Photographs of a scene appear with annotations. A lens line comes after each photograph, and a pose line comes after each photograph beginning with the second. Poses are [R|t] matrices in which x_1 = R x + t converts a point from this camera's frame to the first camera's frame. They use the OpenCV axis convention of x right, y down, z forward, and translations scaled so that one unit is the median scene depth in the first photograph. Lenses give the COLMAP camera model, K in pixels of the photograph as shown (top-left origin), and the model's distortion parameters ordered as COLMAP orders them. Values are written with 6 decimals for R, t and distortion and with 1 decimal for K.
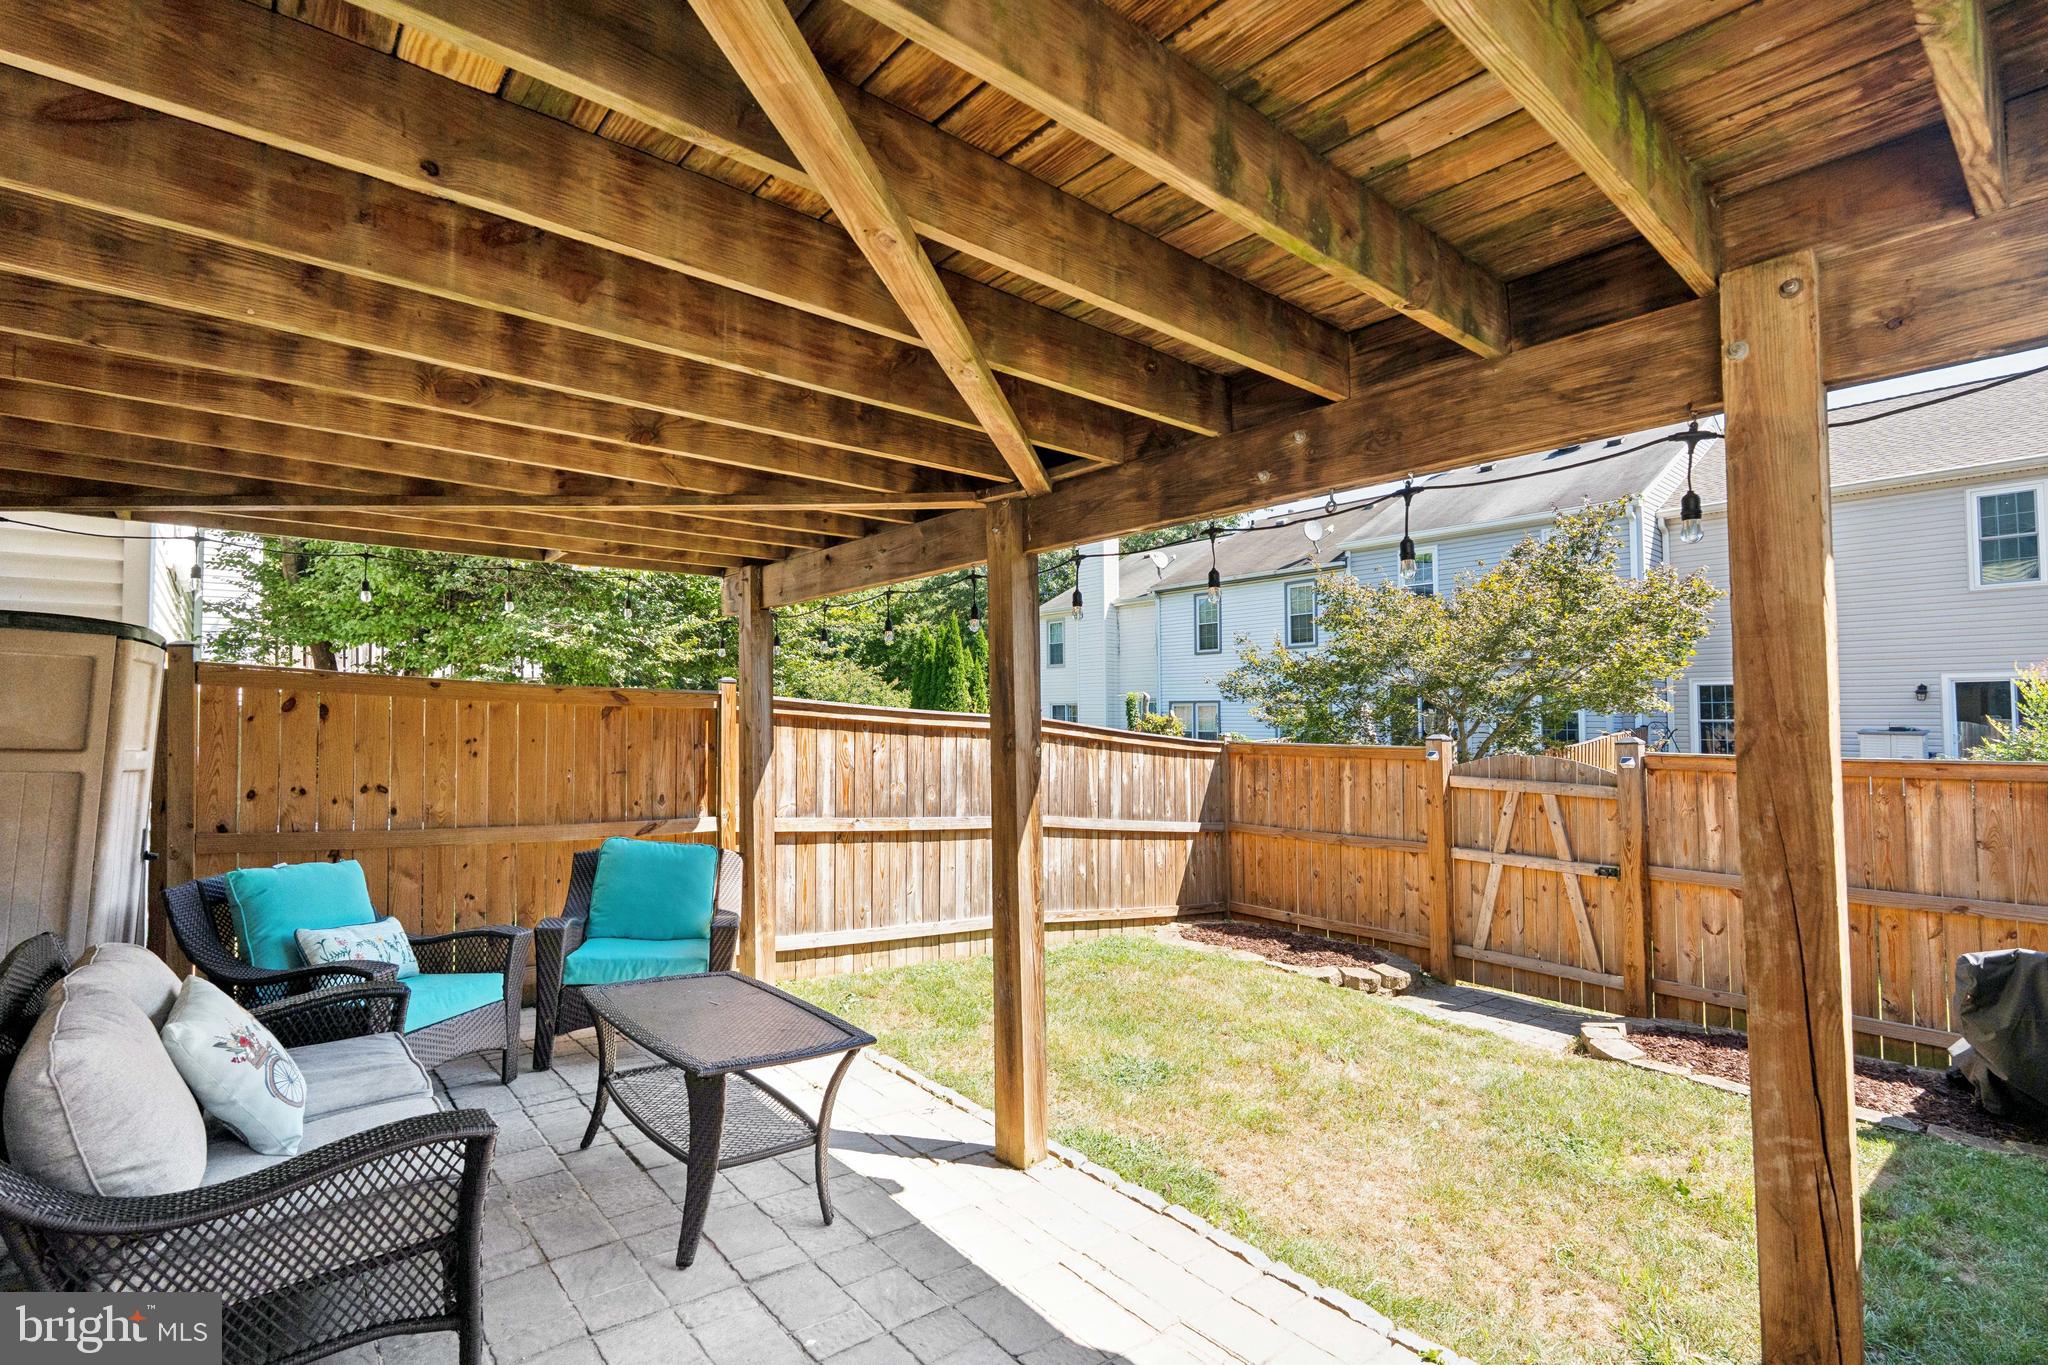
lens RADIAL K [[909.6, 0, 1025.0], [0, 909.6, 679.9], [0, 0, 1]] dist [-0.001594, -0.000010]
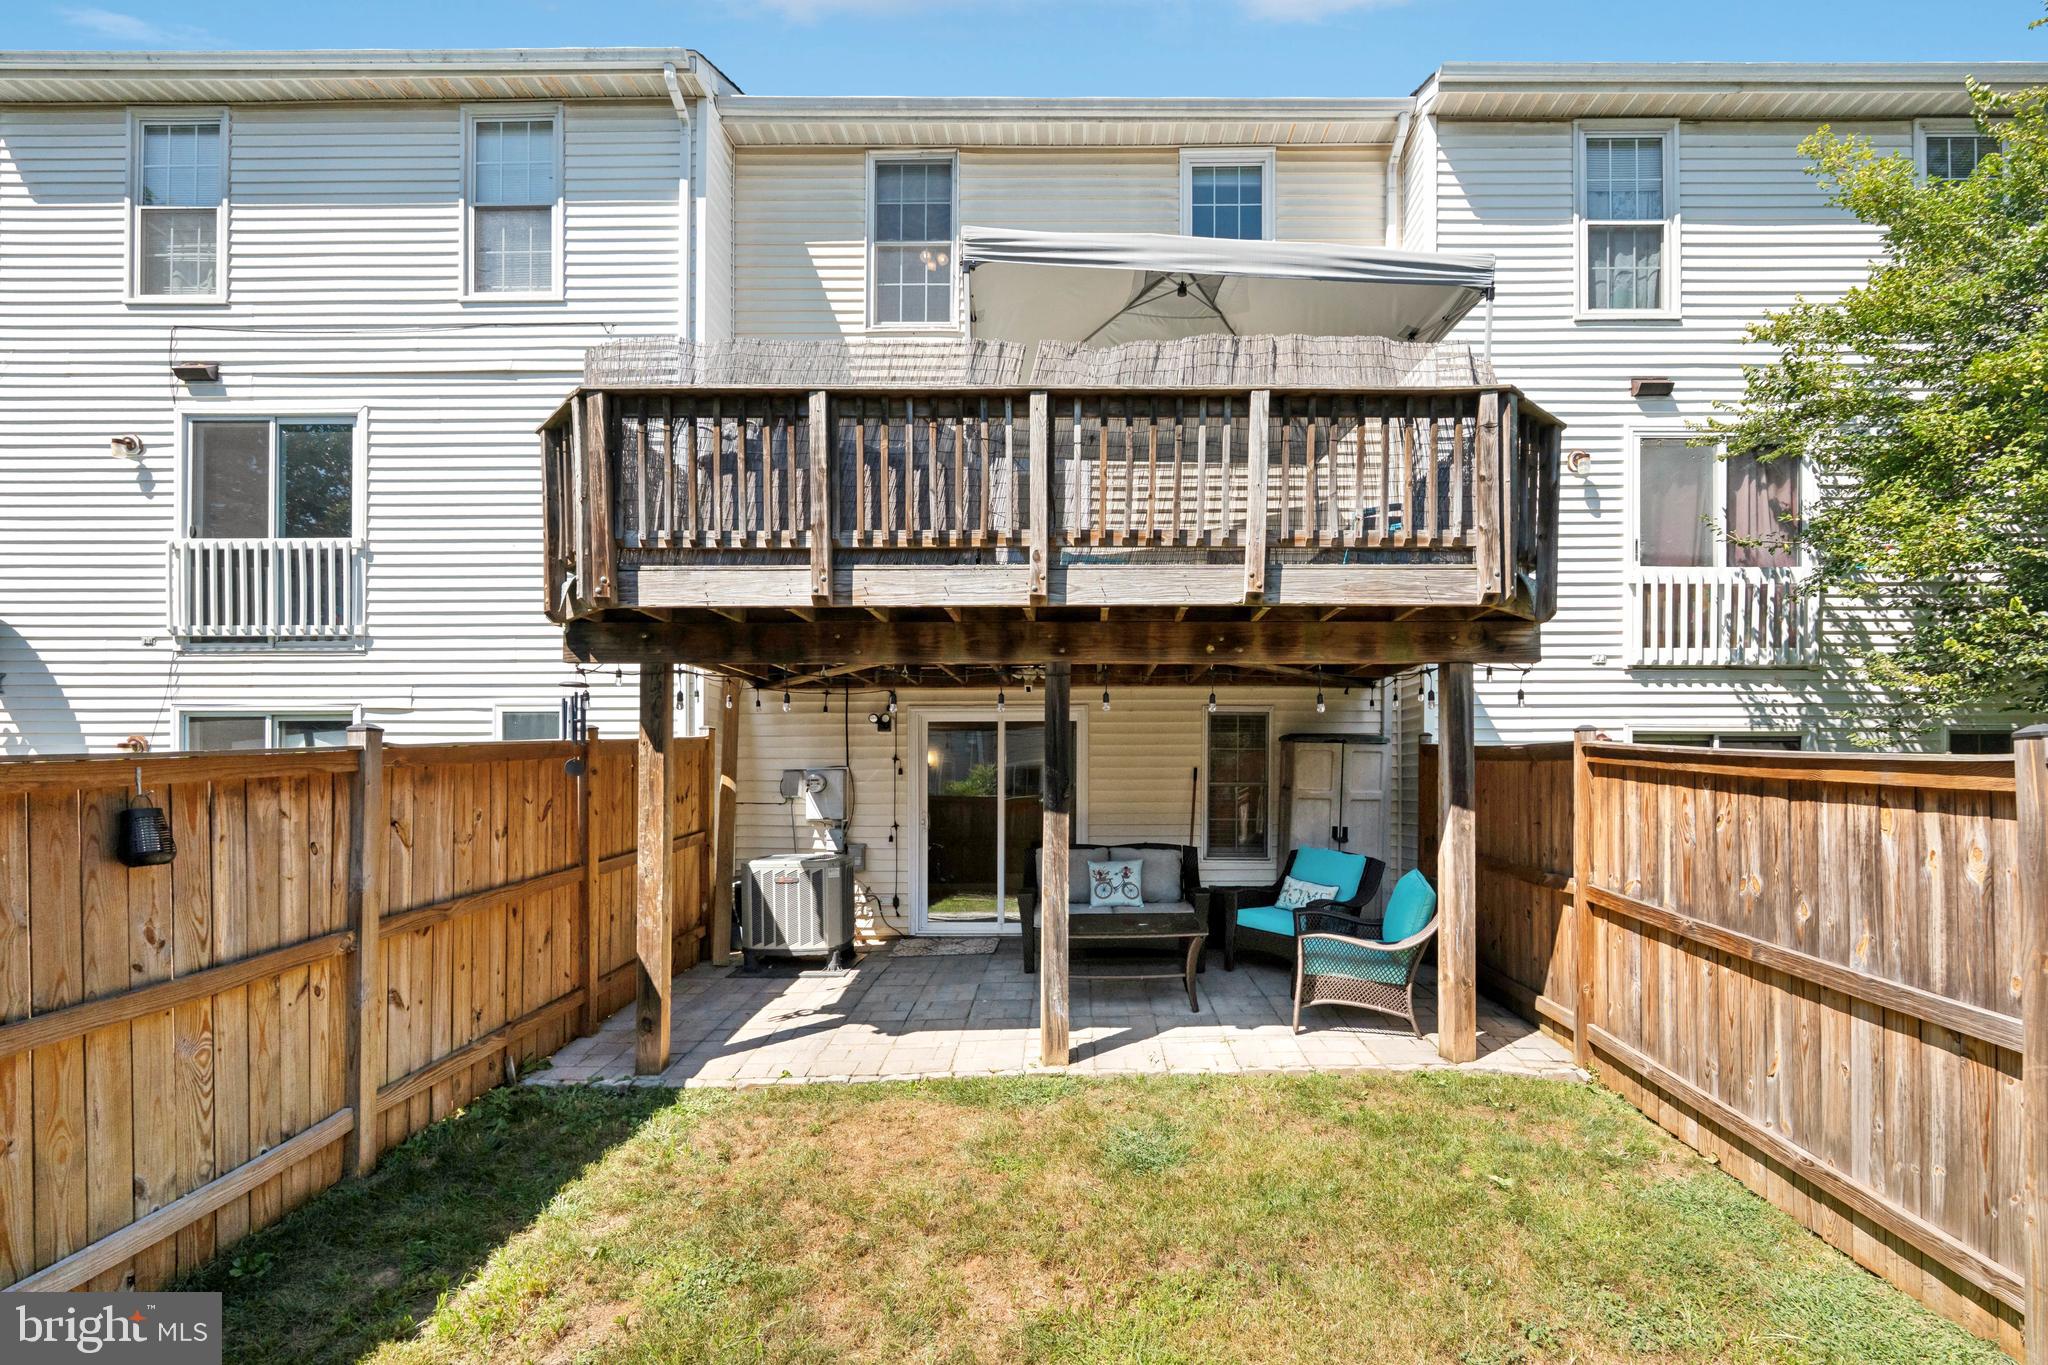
lens RADIAL K [[927.4, 0, 1094.4], [0, 927.4, 769.0], [0, 0, 1]] dist [-0.002438, -0.000175]
pose [[-0.637579, -0.012121, -0.770289, 0.573306], [0.031792, 0.998610, -0.042029, 0.053506], [0.769728, -0.051286, -0.636308, 1.023989]]
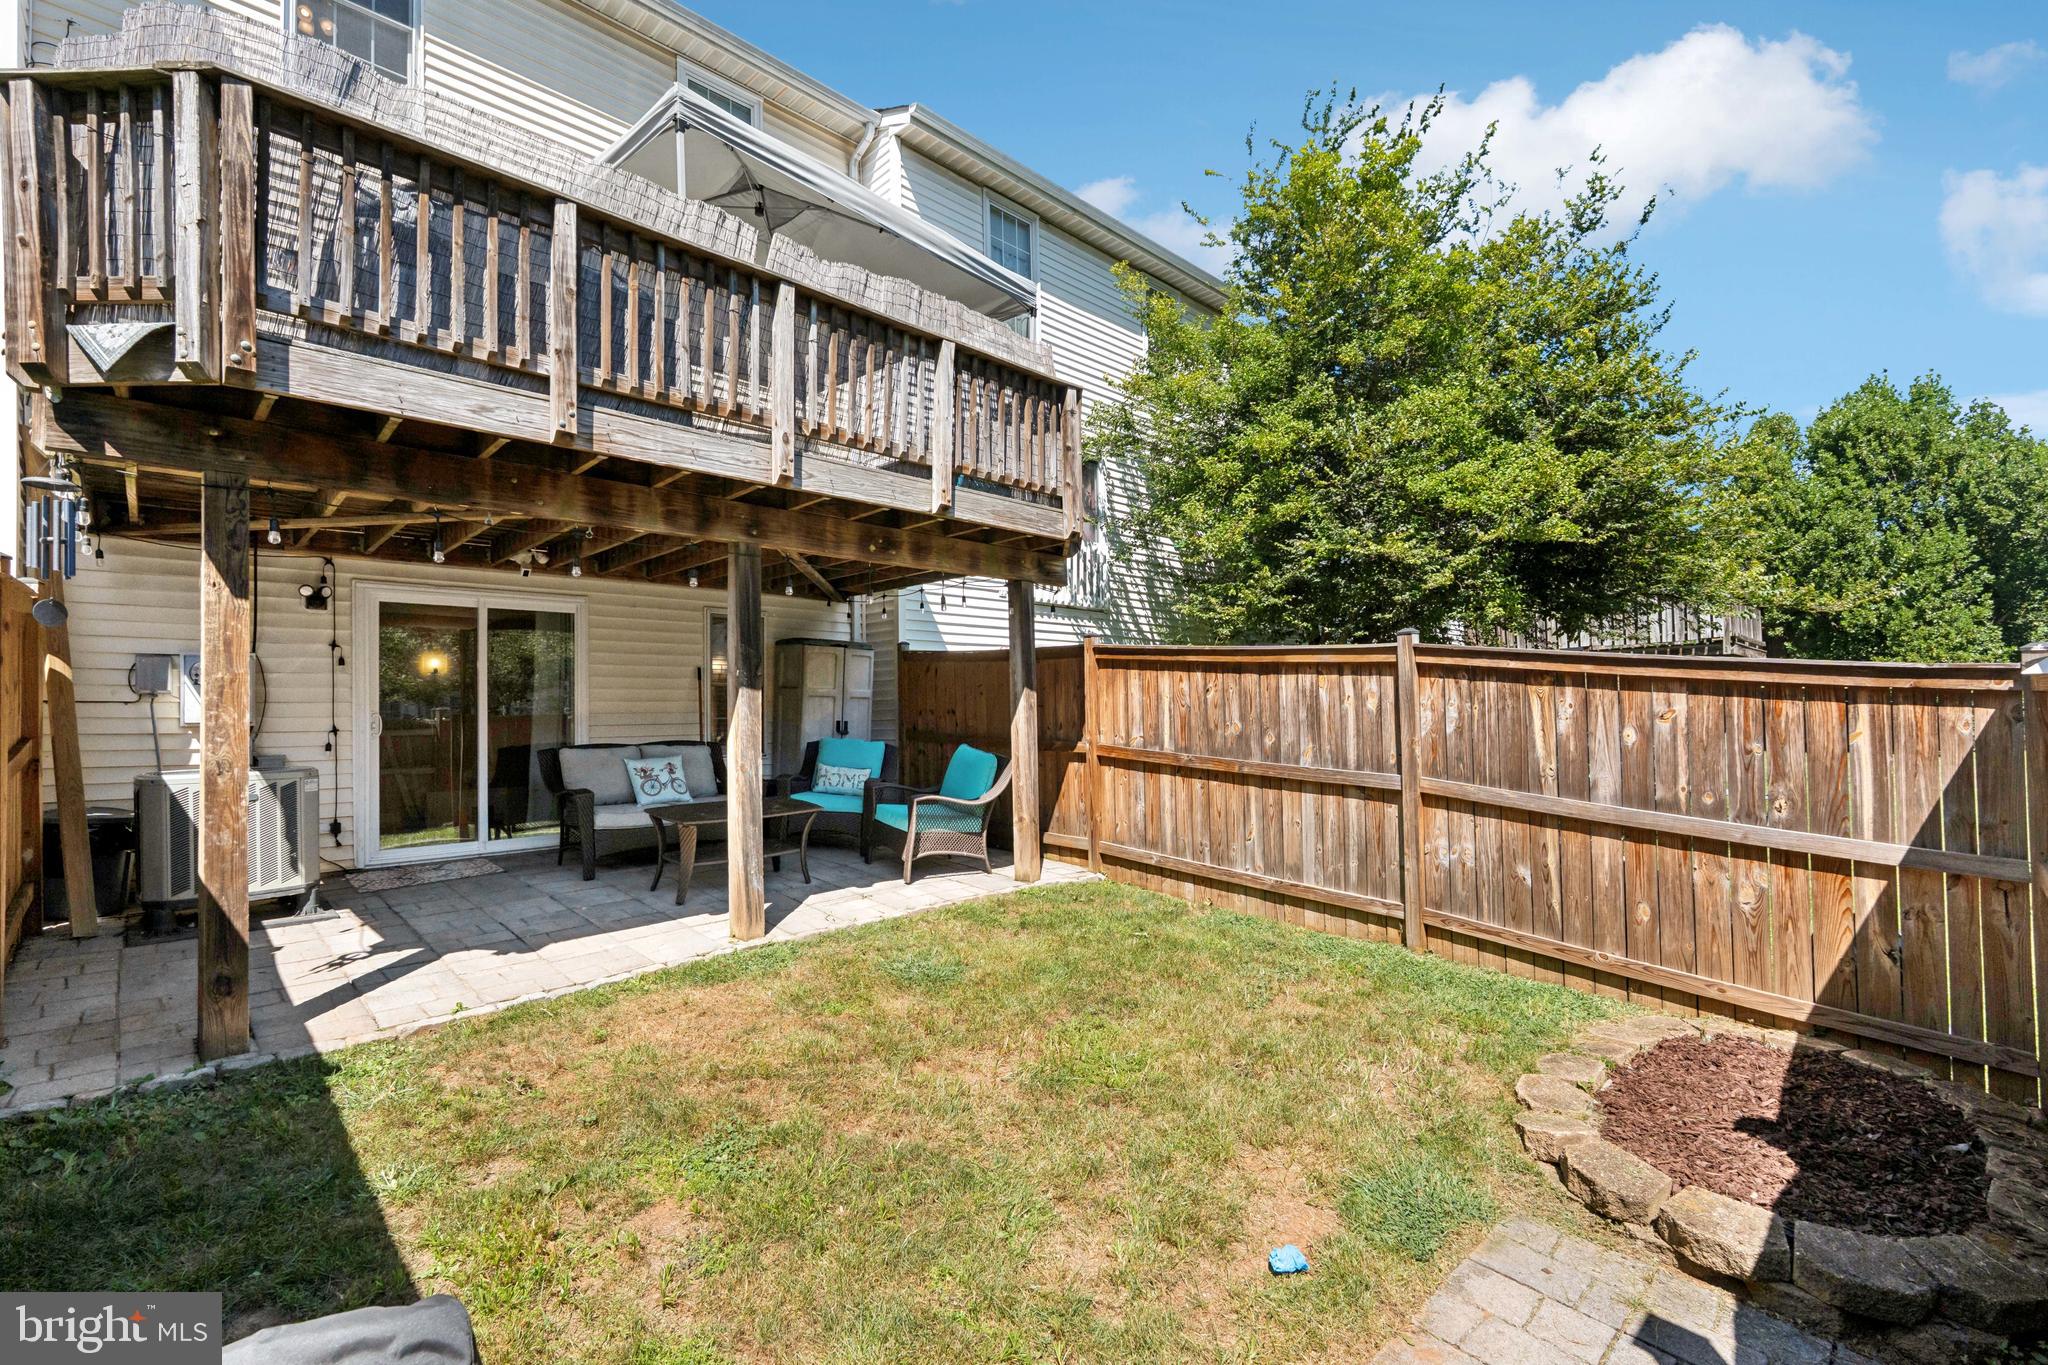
lens RADIAL K [[892.5, 0, 1030.7], [0, 892.5, 677.5], [0, 0, 1]] dist [-0.002542, 0.000246]
pose [[0.080481, -0.040011, -0.995953, 0.768788], [0.053090, 0.997948, -0.035801, 0.084650], [0.995341, -0.049994, 0.082440, 0.686537]]
